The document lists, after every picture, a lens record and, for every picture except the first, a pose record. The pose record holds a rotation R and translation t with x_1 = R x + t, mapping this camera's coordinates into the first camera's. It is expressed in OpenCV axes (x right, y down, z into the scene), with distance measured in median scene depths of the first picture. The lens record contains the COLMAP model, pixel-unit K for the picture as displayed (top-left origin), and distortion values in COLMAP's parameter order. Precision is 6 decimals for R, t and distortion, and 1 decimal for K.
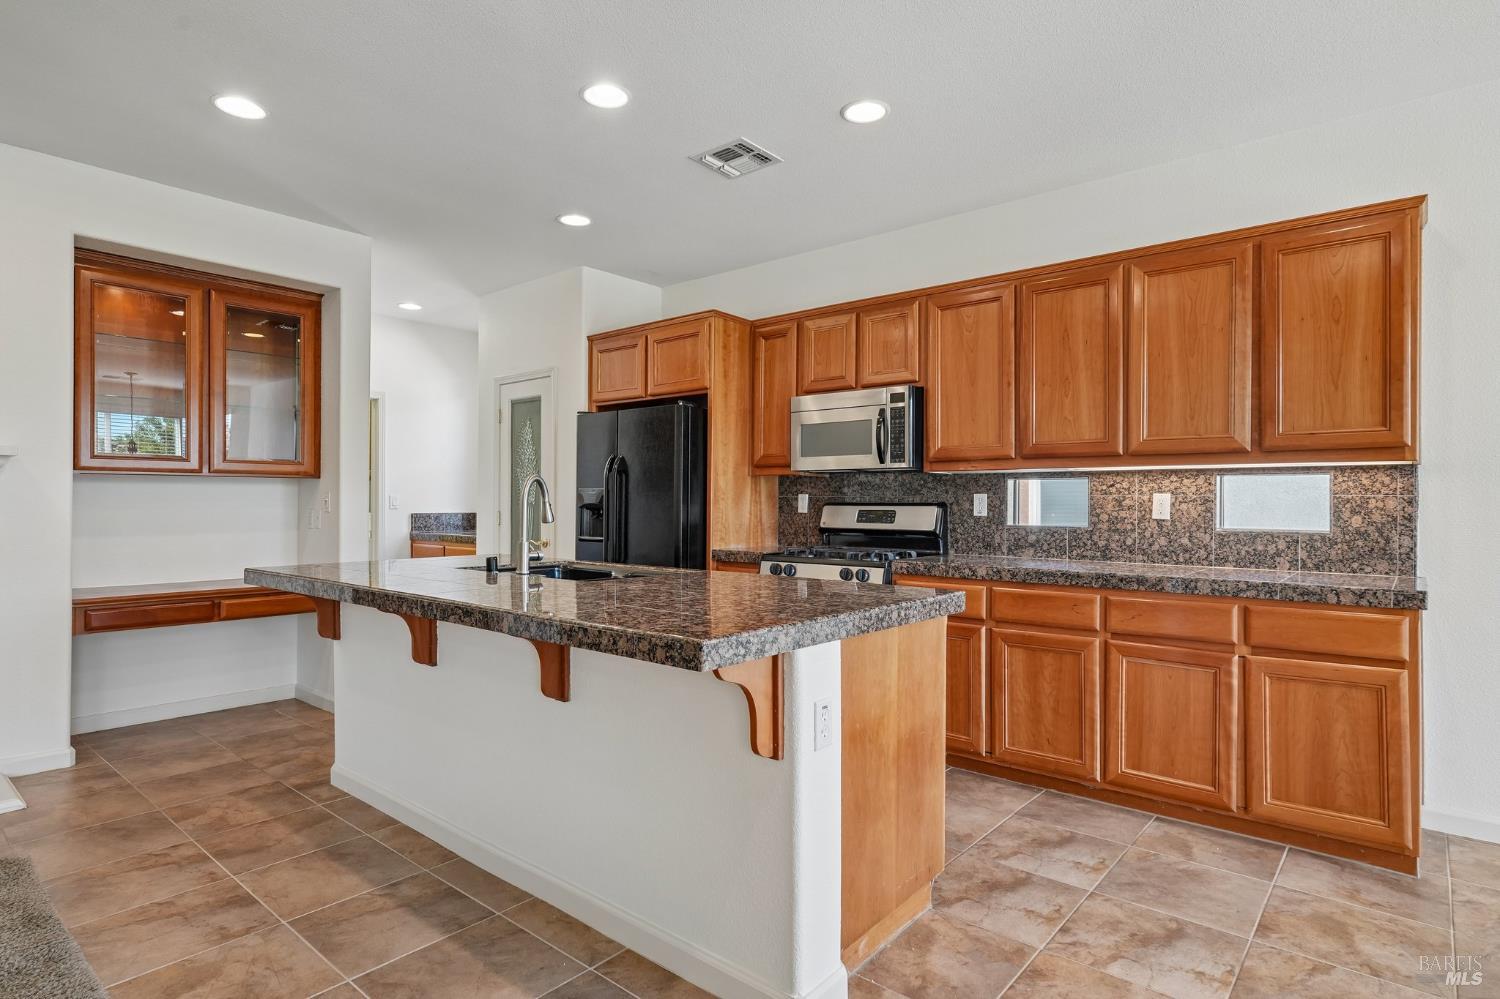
lens RADIAL K [[798.6, 0, 750.0], [0, 798.6, 499.5], [0, 0, 1]] dist [-0.004280, 0.001145]
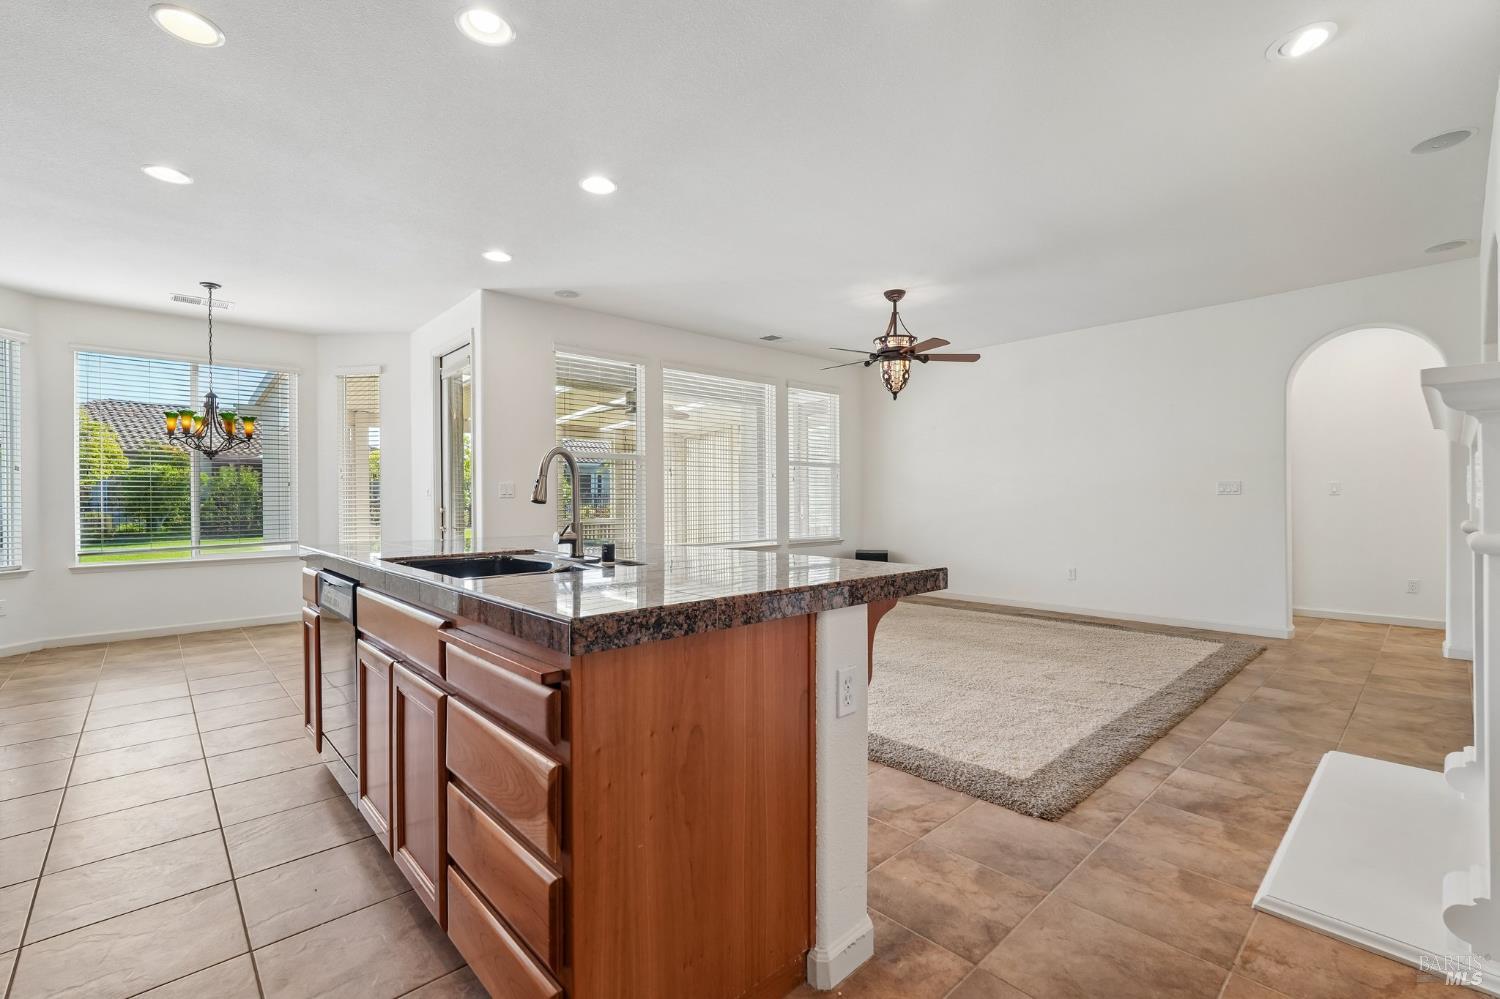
lens RADIAL K [[656.7, 0, 750.0], [0, 656.7, 499.5], [0, 0, 1]] dist [-0.017384, 0.008208]
pose [[-0.993039, 0.003998, 0.117714, -0.506198], [0.003698, 0.999989, -0.002765, 0.025226], [-0.117724, -0.002310, -0.993044, 1.528202]]
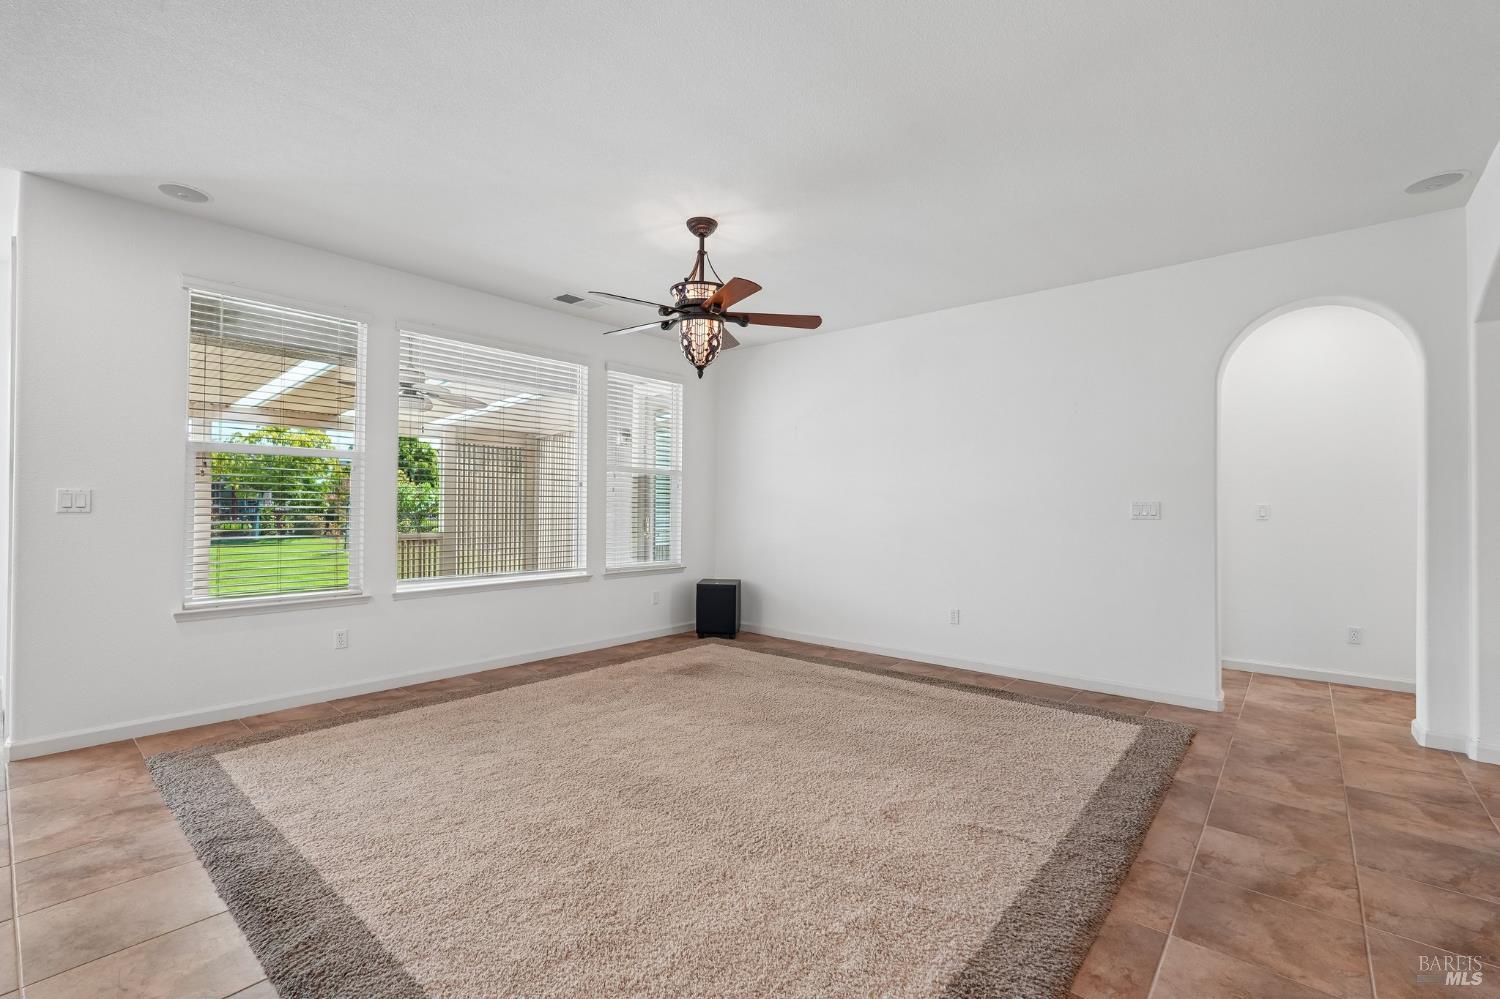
lens RADIAL K [[657.2, 0, 750.0], [0, 657.2, 499.5], [0, 0, 1]] dist [-0.014196, 0.006975]
pose [[-0.999954, -0.009335, 0.002183, -0.750171], [-0.009368, 0.999832, -0.015772, 0.001666], [-0.002036, -0.015792, -0.999873, 1.019086]]
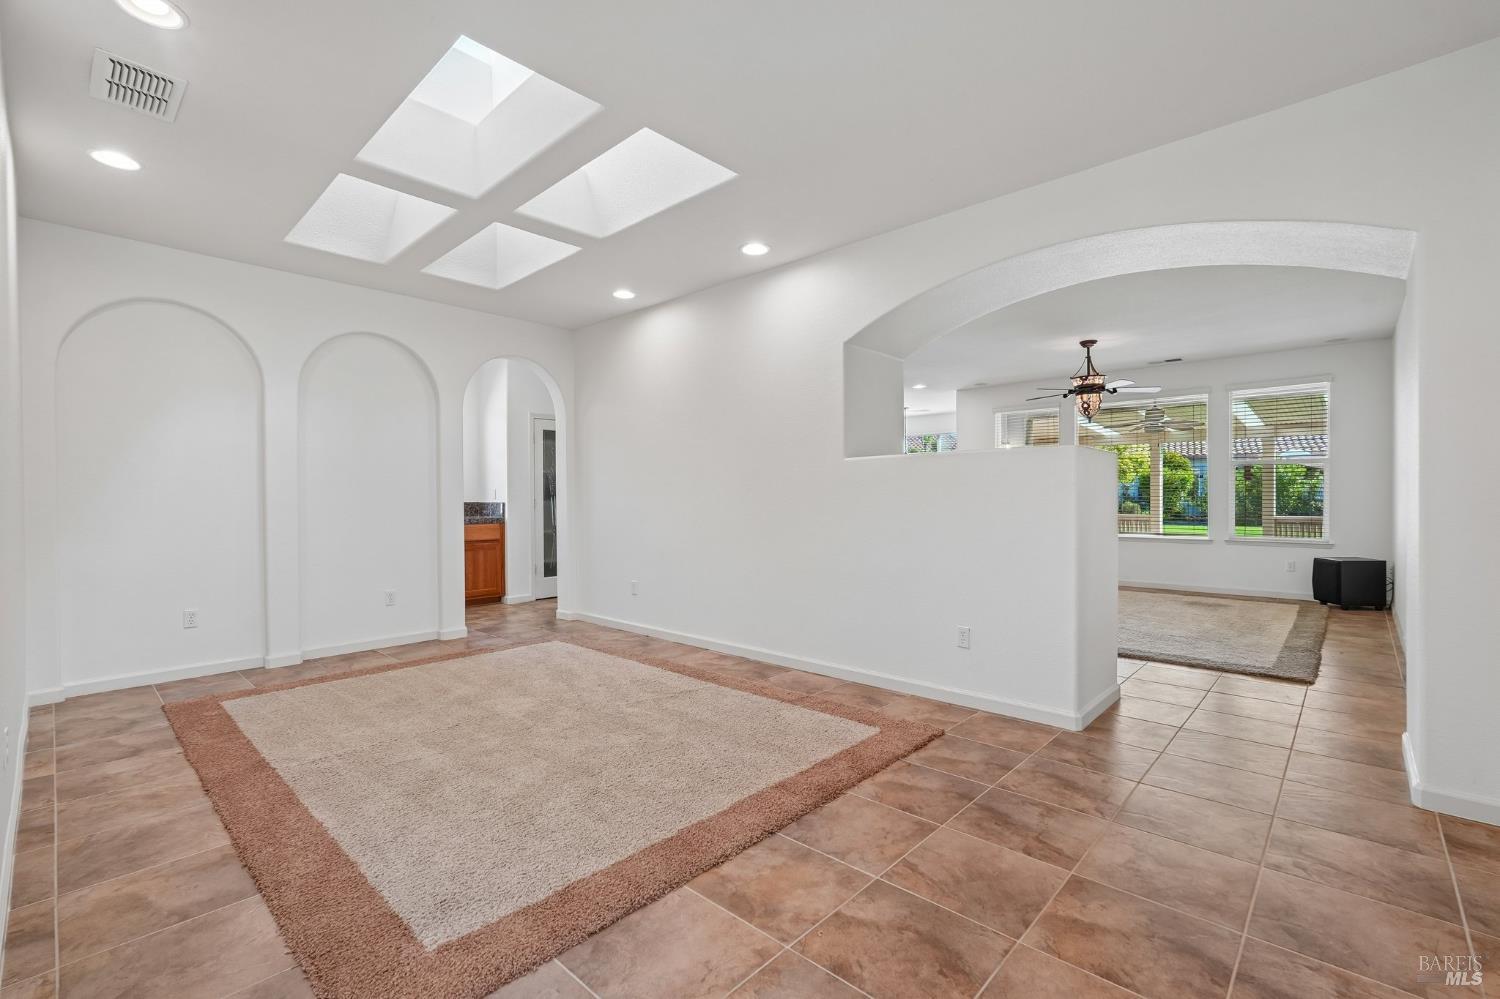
lens RADIAL K [[656.7, 0, 750.0], [0, 656.7, 499.5], [0, 0, 1]] dist [-0.017384, 0.008208]
pose [[0.051159, -0.011351, 0.998626, -2.745626], [-0.000517, 0.999935, 0.011392, 0.000685], [-0.998690, -0.001099, 0.051149, 0.897812]]
